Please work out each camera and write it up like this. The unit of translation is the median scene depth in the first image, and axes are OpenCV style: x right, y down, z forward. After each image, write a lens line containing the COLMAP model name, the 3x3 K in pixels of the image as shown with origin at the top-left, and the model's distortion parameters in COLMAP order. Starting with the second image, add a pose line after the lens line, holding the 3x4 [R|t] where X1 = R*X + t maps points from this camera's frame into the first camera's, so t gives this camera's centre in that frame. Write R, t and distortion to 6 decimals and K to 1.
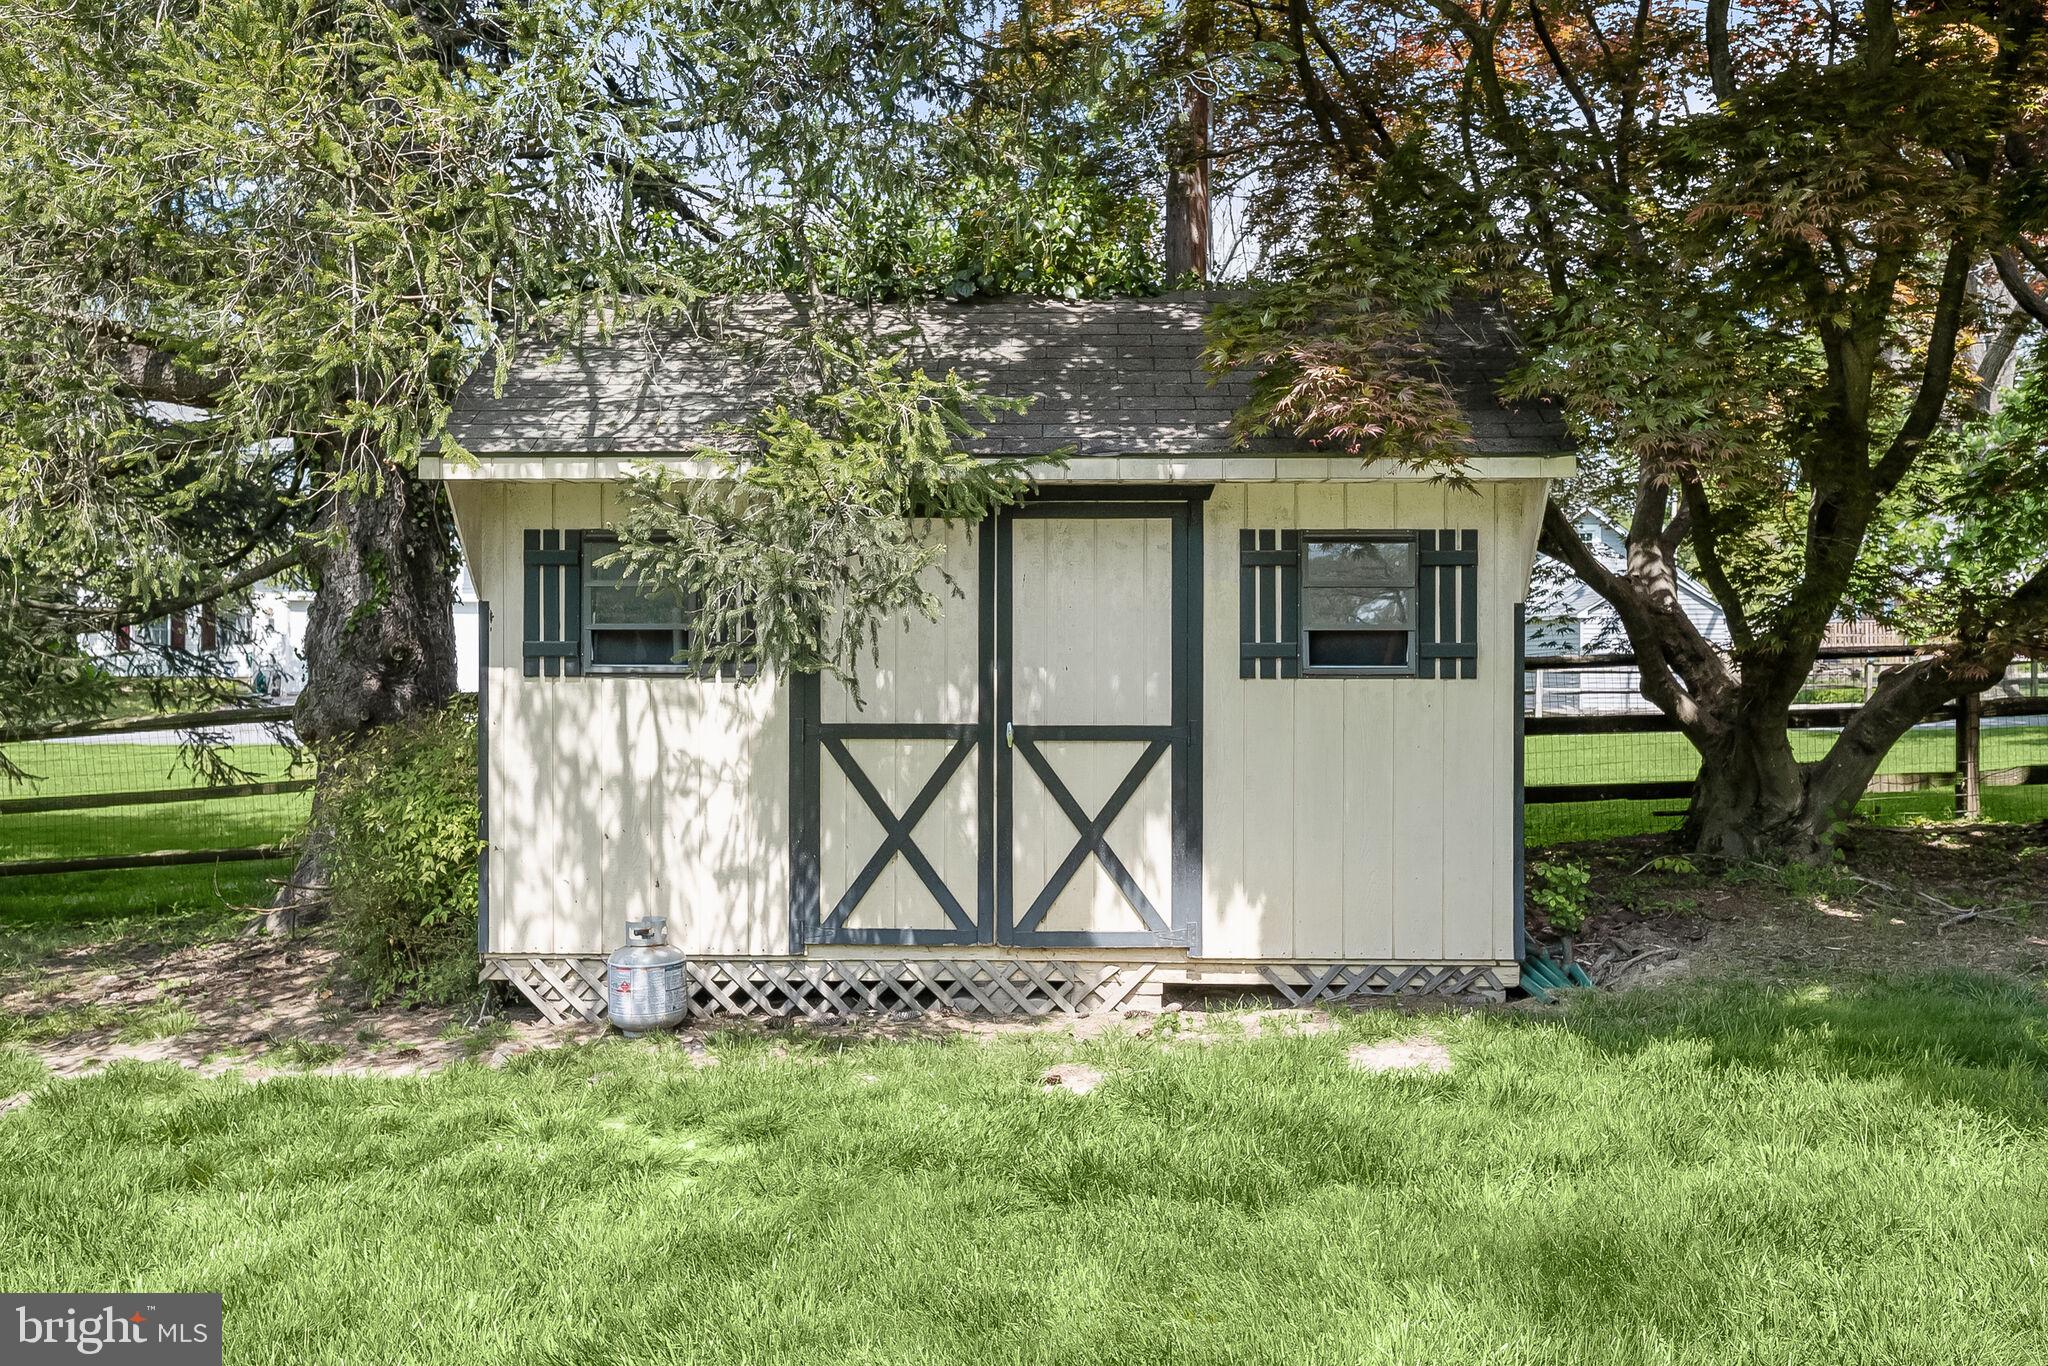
lens RADIAL K [[1767.2, 0, 1022.2], [0, 1767.2, 681.5], [0, 0, 1]] dist [0.001425, -0.000033]
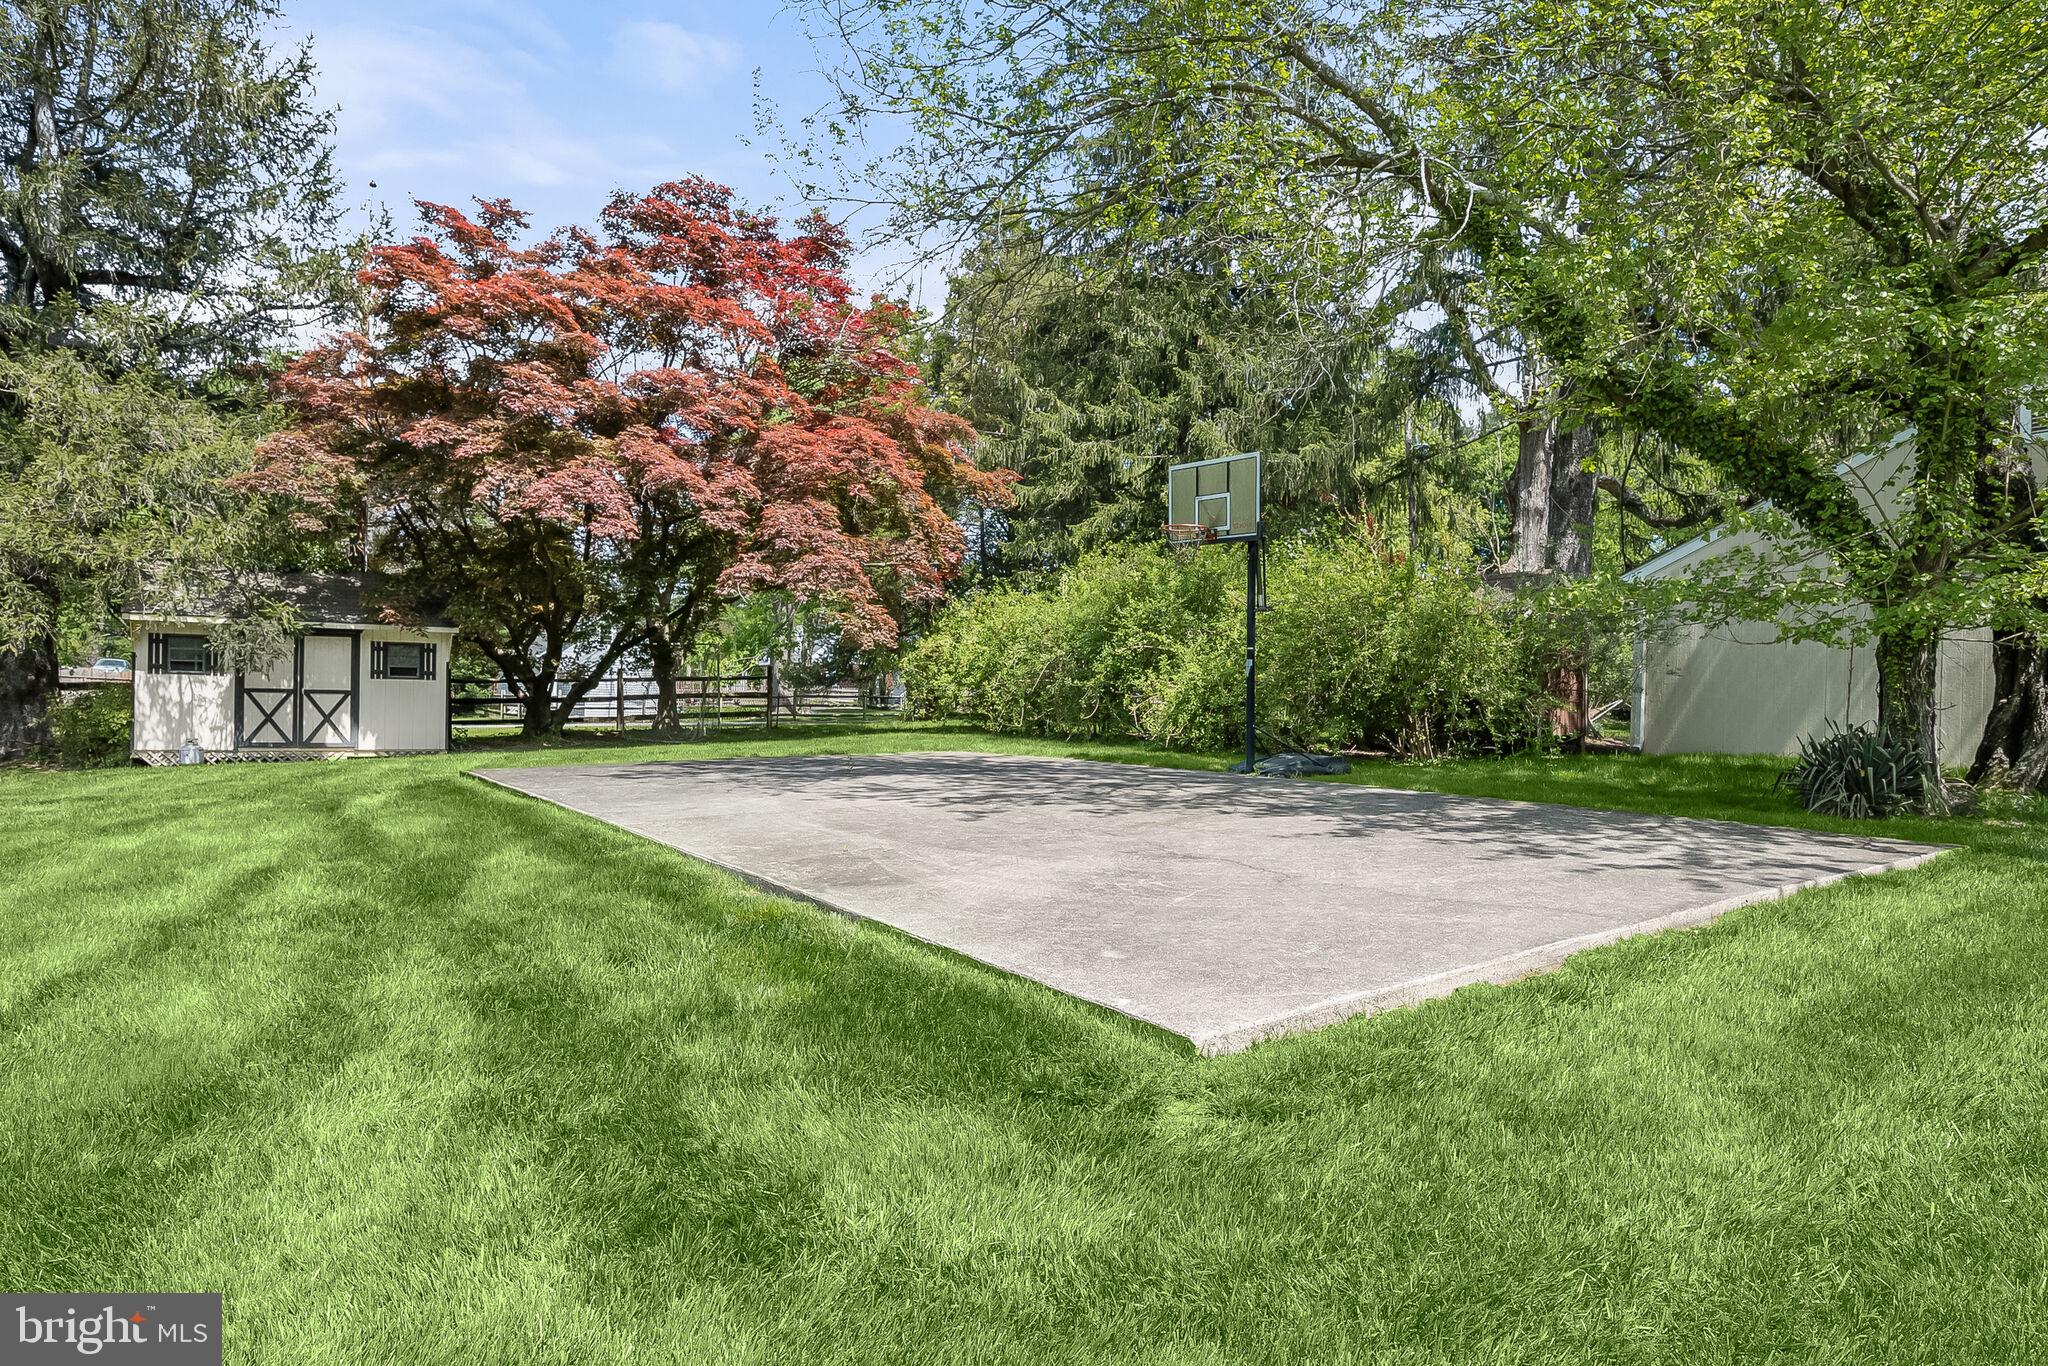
lens RADIAL K [[1238.9, 0, 1020.0], [0, 1238.9, 702.8], [0, 0, 1]] dist [0.003178, 0.002266]
pose [[0.833338, 0.011062, 0.552653, -0.197142], [-0.004369, 0.999900, -0.013425, 0.083016], [-0.552746, 0.008773, 0.833303, -2.103811]]
